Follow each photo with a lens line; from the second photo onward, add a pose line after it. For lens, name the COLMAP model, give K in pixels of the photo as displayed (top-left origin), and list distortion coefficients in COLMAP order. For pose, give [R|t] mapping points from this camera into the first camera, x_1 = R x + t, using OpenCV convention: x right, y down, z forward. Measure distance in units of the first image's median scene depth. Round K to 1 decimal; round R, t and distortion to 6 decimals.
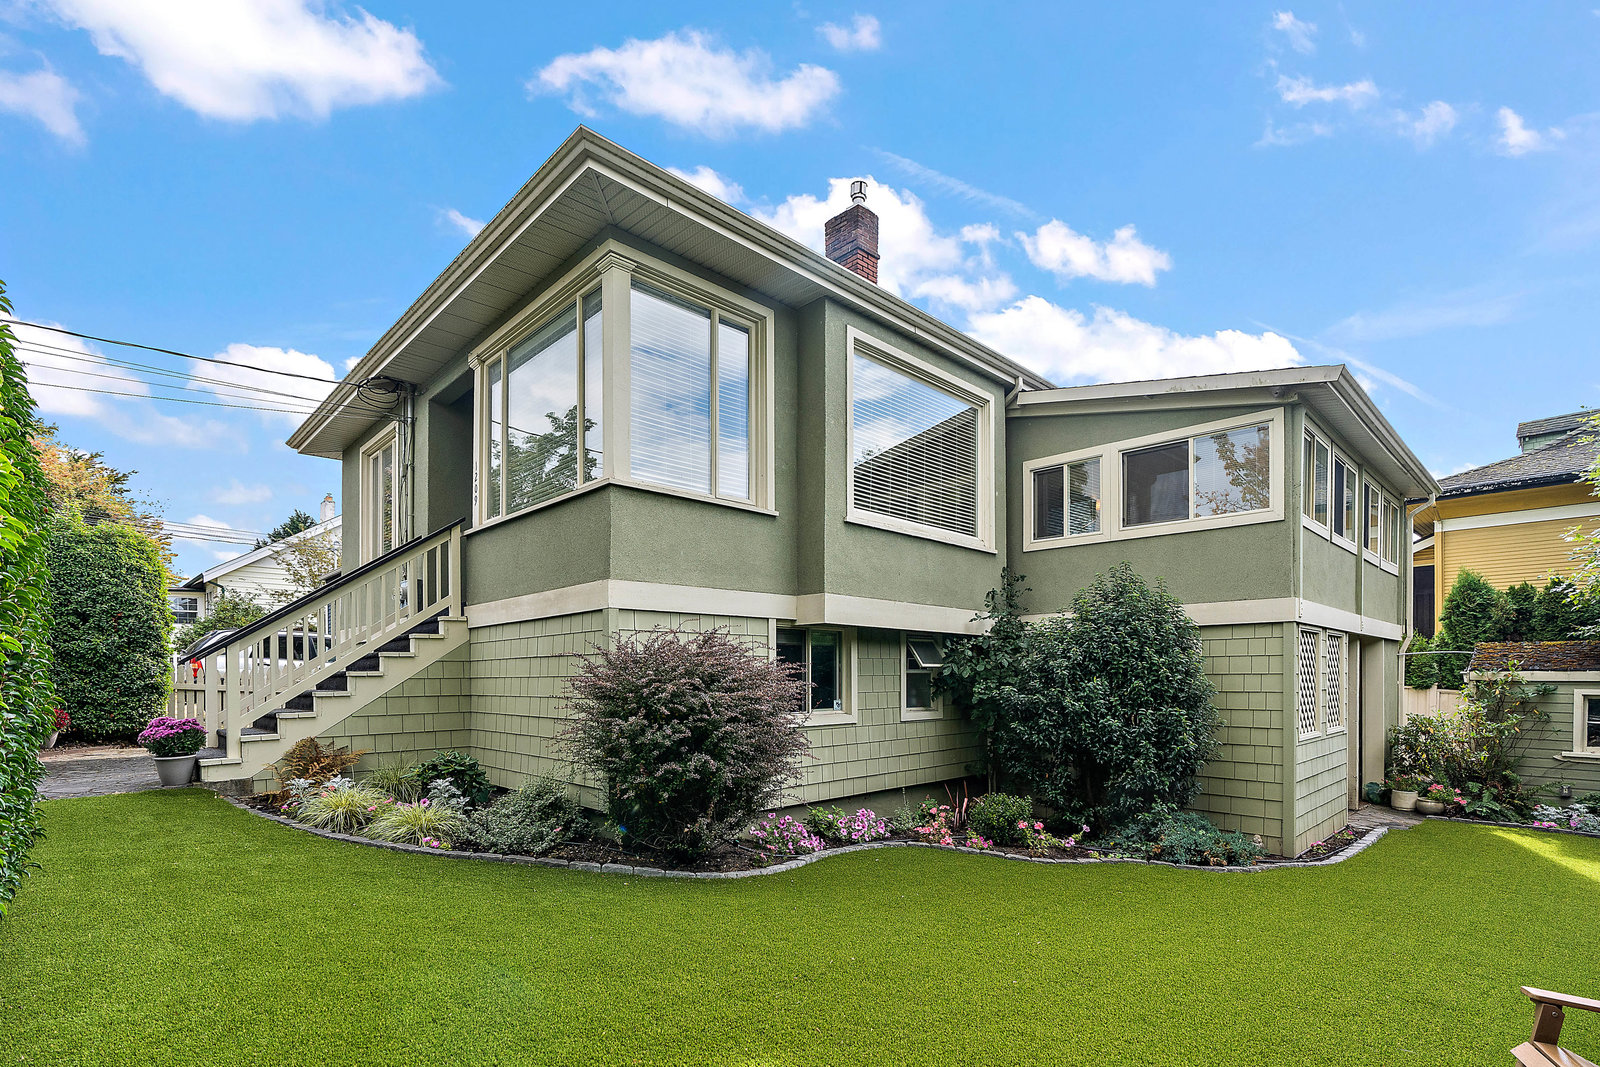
lens RADIAL K [[719.8, 0, 800.0], [0, 719.8, 539.9], [0, 0, 1]] dist [-0.006113, 0.001409]
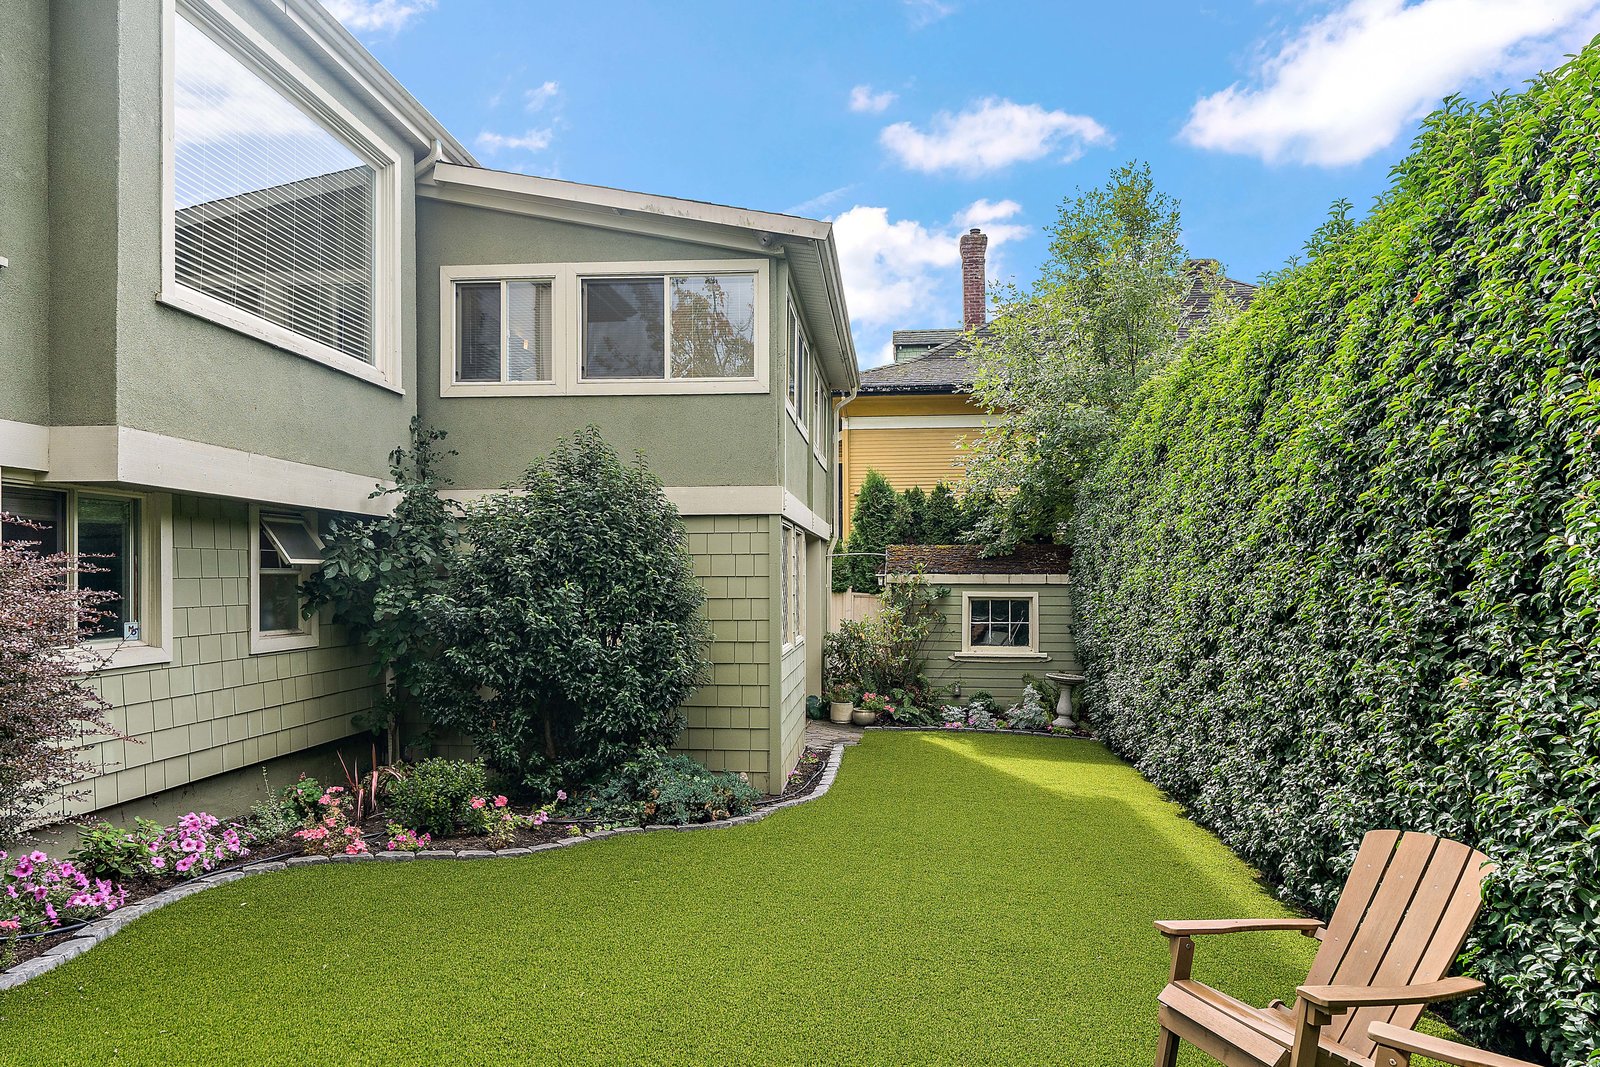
lens RADIAL K [[988.3, 0, 764.0], [0, 988.3, 488.0], [0, 0, 1]] dist [-0.006288, 0.003647]
pose [[0.771636, 0.057295, 0.633479, -0.053962], [-0.117851, 0.991569, 0.053871, 0.022602], [-0.625051, -0.116225, 0.771882, 0.123202]]
